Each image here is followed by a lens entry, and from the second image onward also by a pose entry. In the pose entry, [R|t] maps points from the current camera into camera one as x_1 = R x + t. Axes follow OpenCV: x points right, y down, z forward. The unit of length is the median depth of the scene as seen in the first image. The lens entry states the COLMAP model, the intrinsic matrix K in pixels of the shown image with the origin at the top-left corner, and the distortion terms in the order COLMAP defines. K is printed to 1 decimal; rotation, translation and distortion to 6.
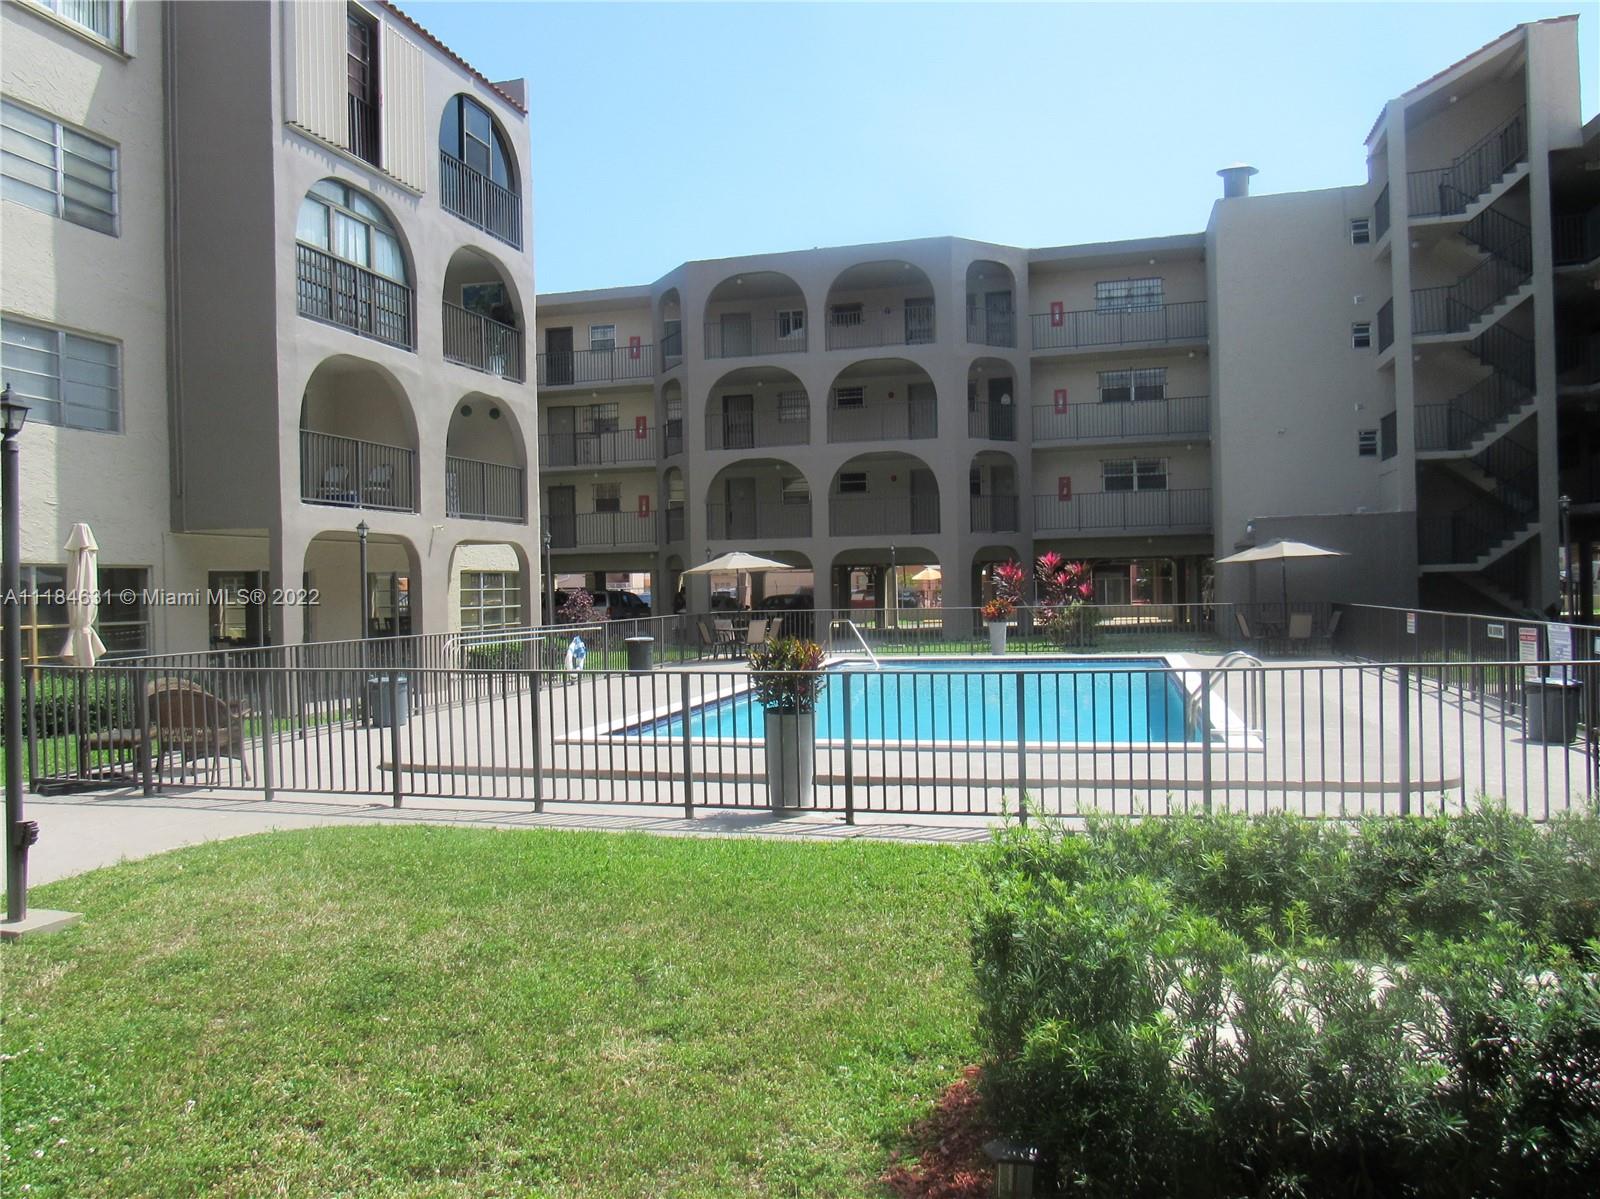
lens RADIAL K [[1123.4, 0, 807.5], [0, 1123.4, 593.3], [0, 0, 1]] dist [-0.031860, -0.001597]
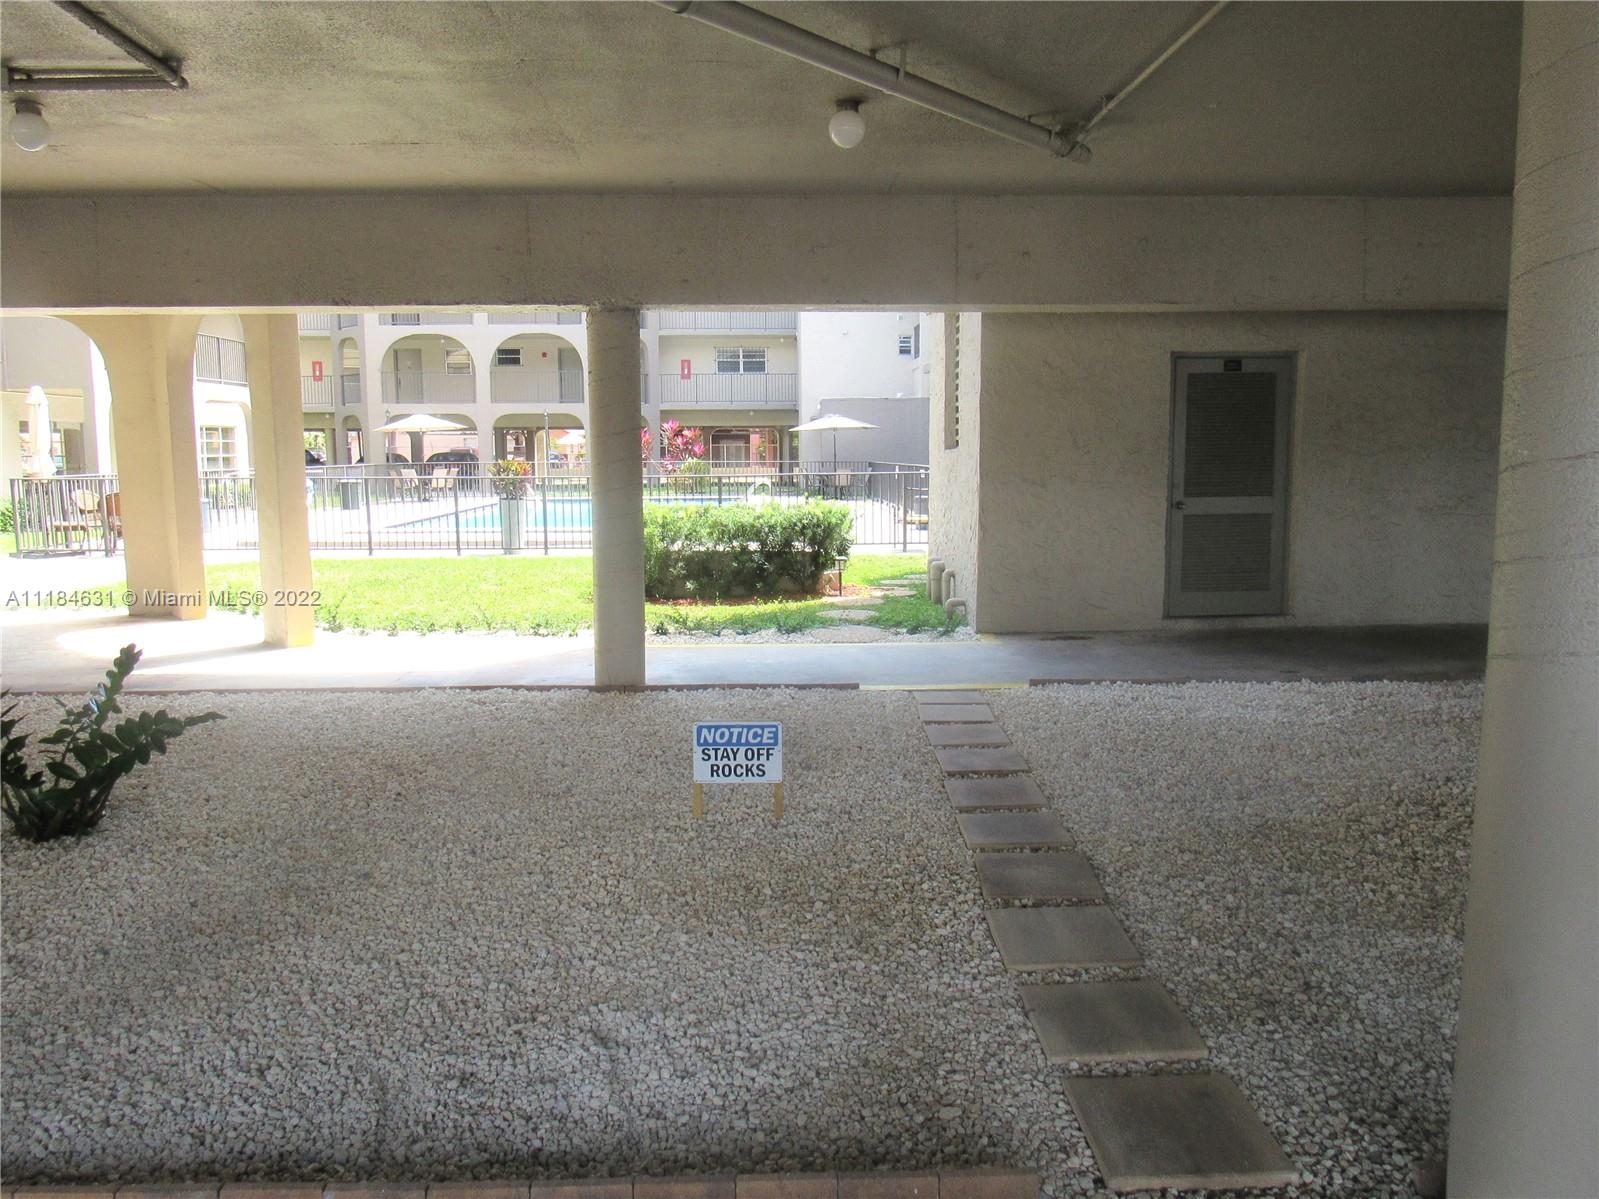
lens RADIAL K [[1150.3, 0, 807.9], [0, 1150.3, 595.3], [0, 0, 1]] dist [-0.015361, 0.006764]
pose [[0.951310, -0.022446, 0.307416, -0.039373], [-0.012933, 0.993560, 0.112565, 0.010310], [-0.307963, -0.111060, 0.944894, -0.274946]]
